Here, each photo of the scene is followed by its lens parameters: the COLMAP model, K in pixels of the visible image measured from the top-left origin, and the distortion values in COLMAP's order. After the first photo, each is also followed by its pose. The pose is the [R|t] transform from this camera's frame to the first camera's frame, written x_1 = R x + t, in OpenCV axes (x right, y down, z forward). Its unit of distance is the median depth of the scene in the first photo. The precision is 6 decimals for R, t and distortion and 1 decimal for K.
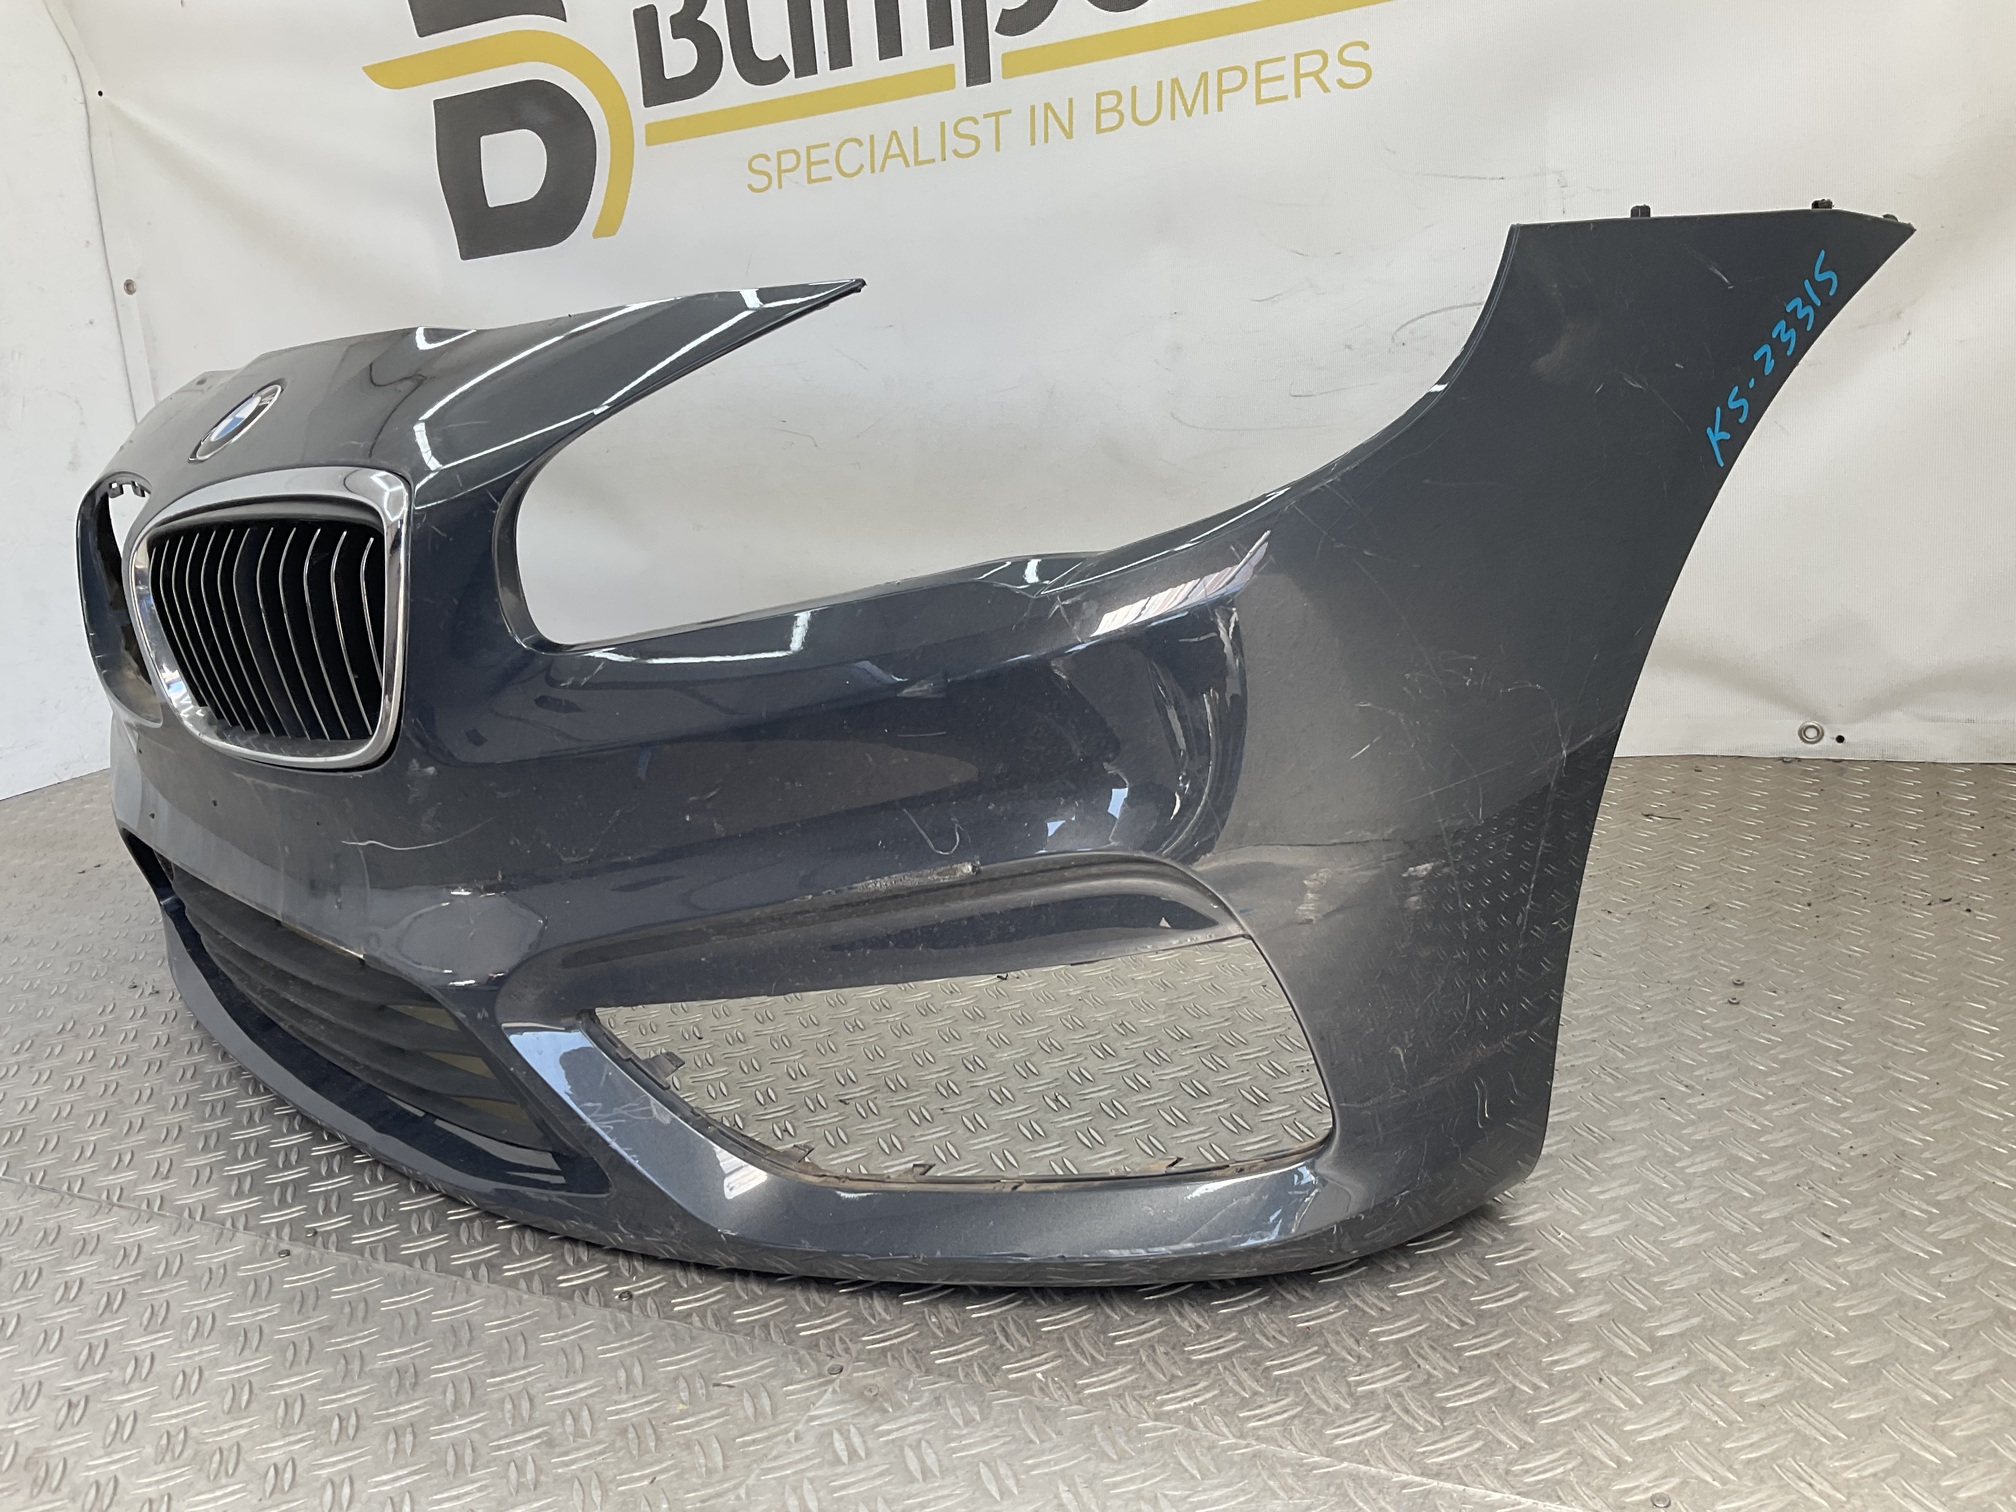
lens RADIAL K [[1667.9, 0, 1015.0], [0, 1667.9, 742.6], [0, 0, 1]] dist [0.133654, -0.301739]
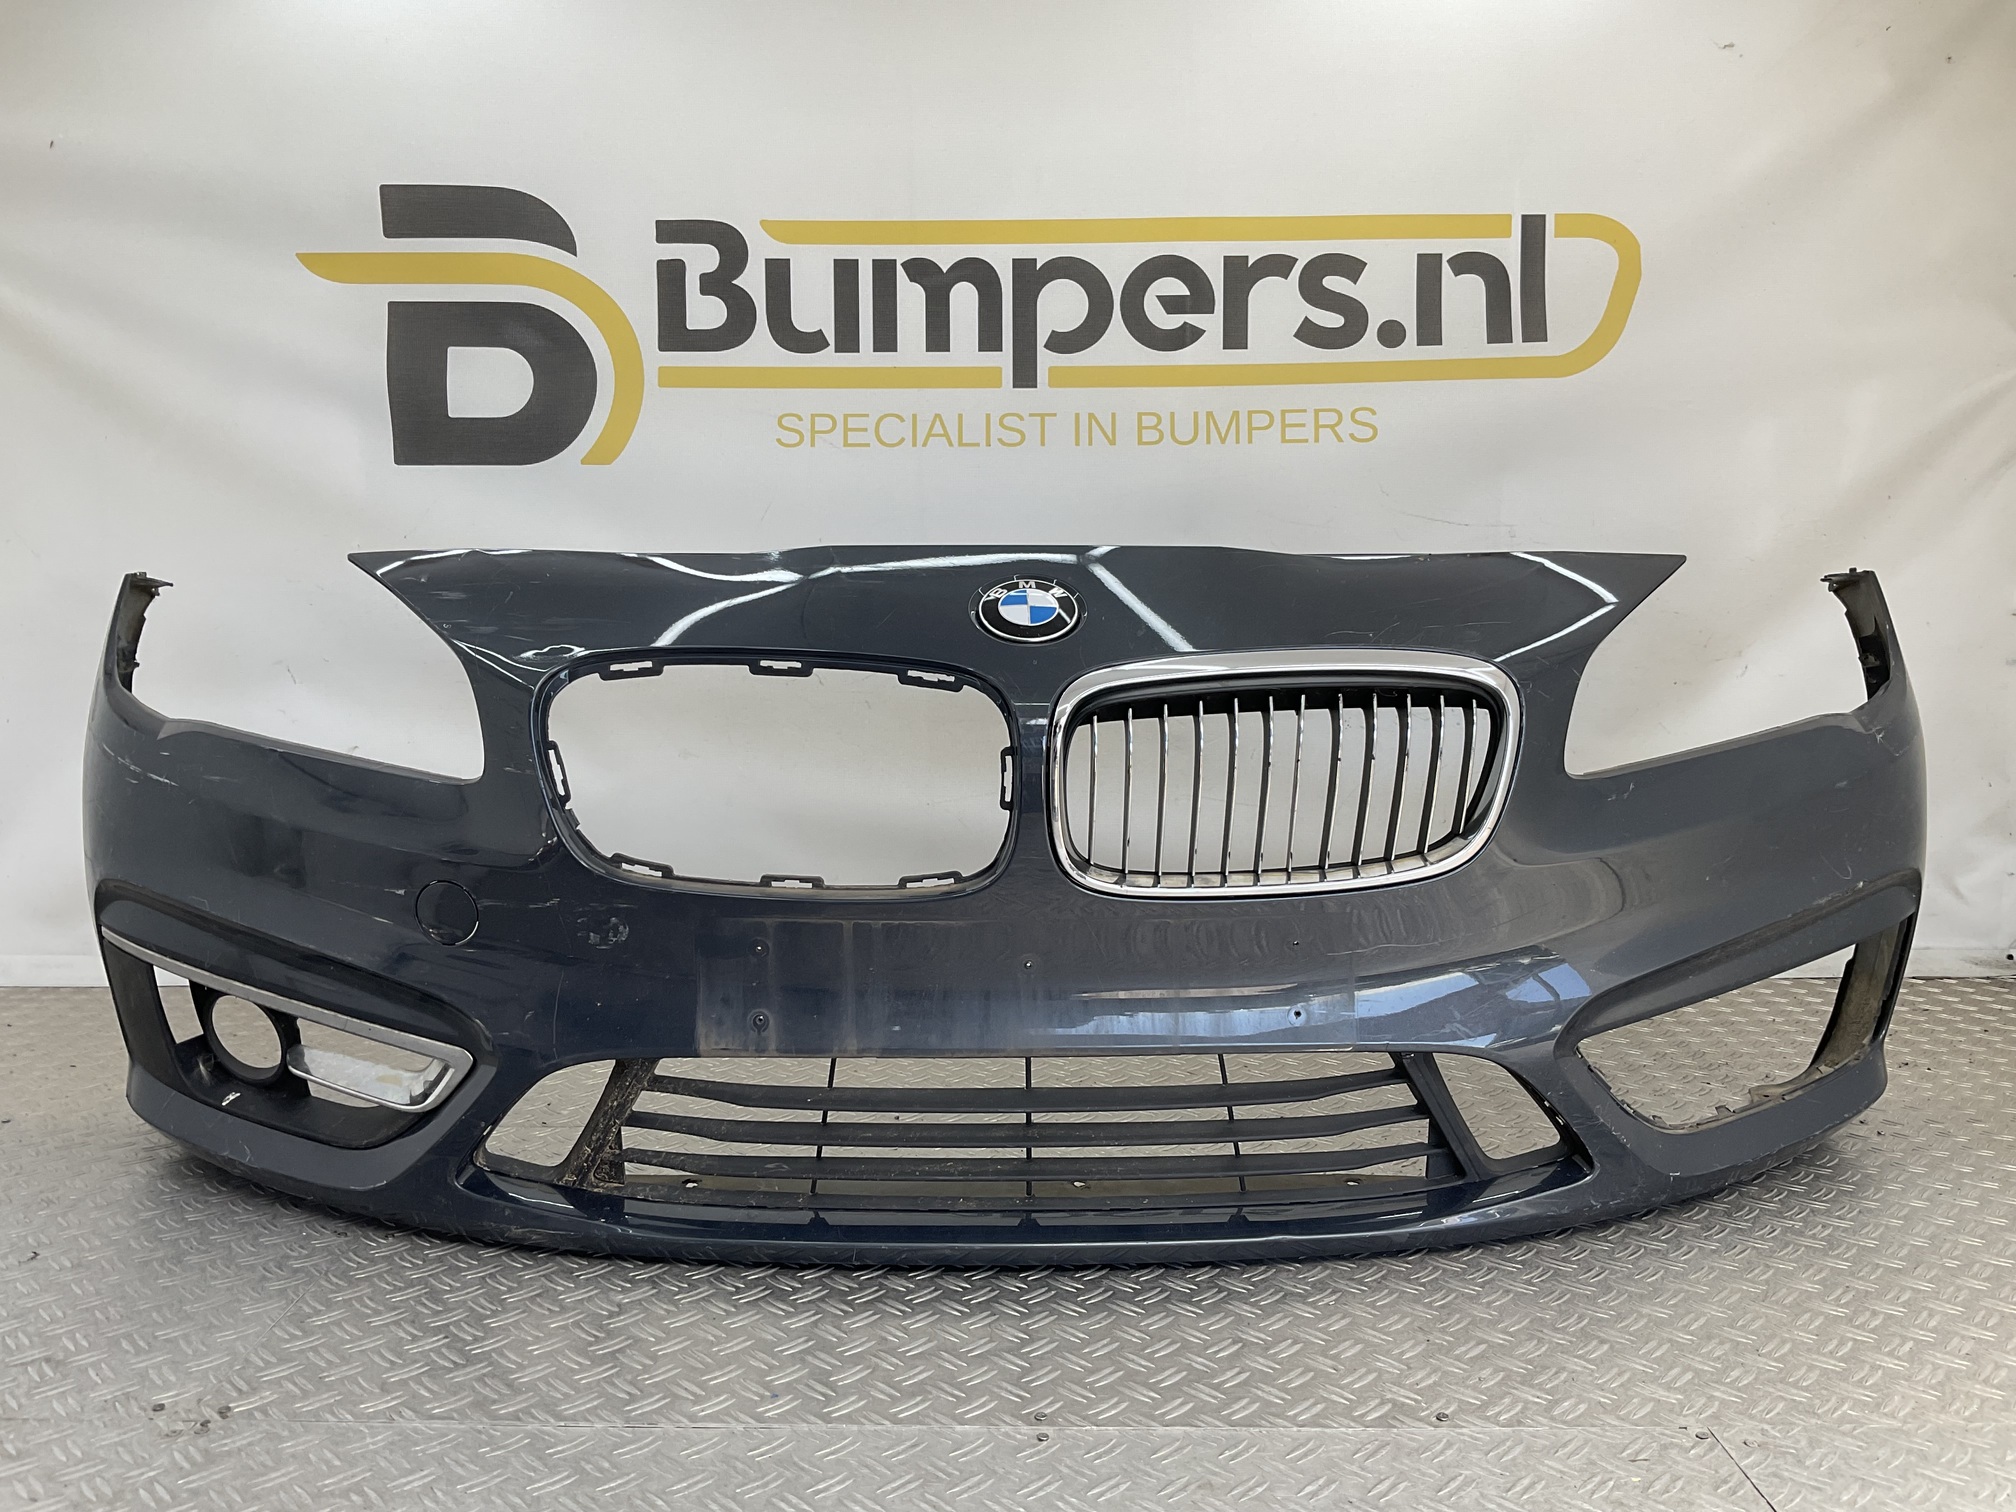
lens RADIAL K [[1645.7, 0, 1008.0], [0, 1645.7, 756.0], [0, 0, 1]] dist [0.133451, -0.285972]
pose [[0.891410, 0.062139, 0.448917, -0.516045], [0.013414, 0.986504, -0.163187, 0.039870], [-0.452999, 0.151488, 0.878546, 0.055563]]
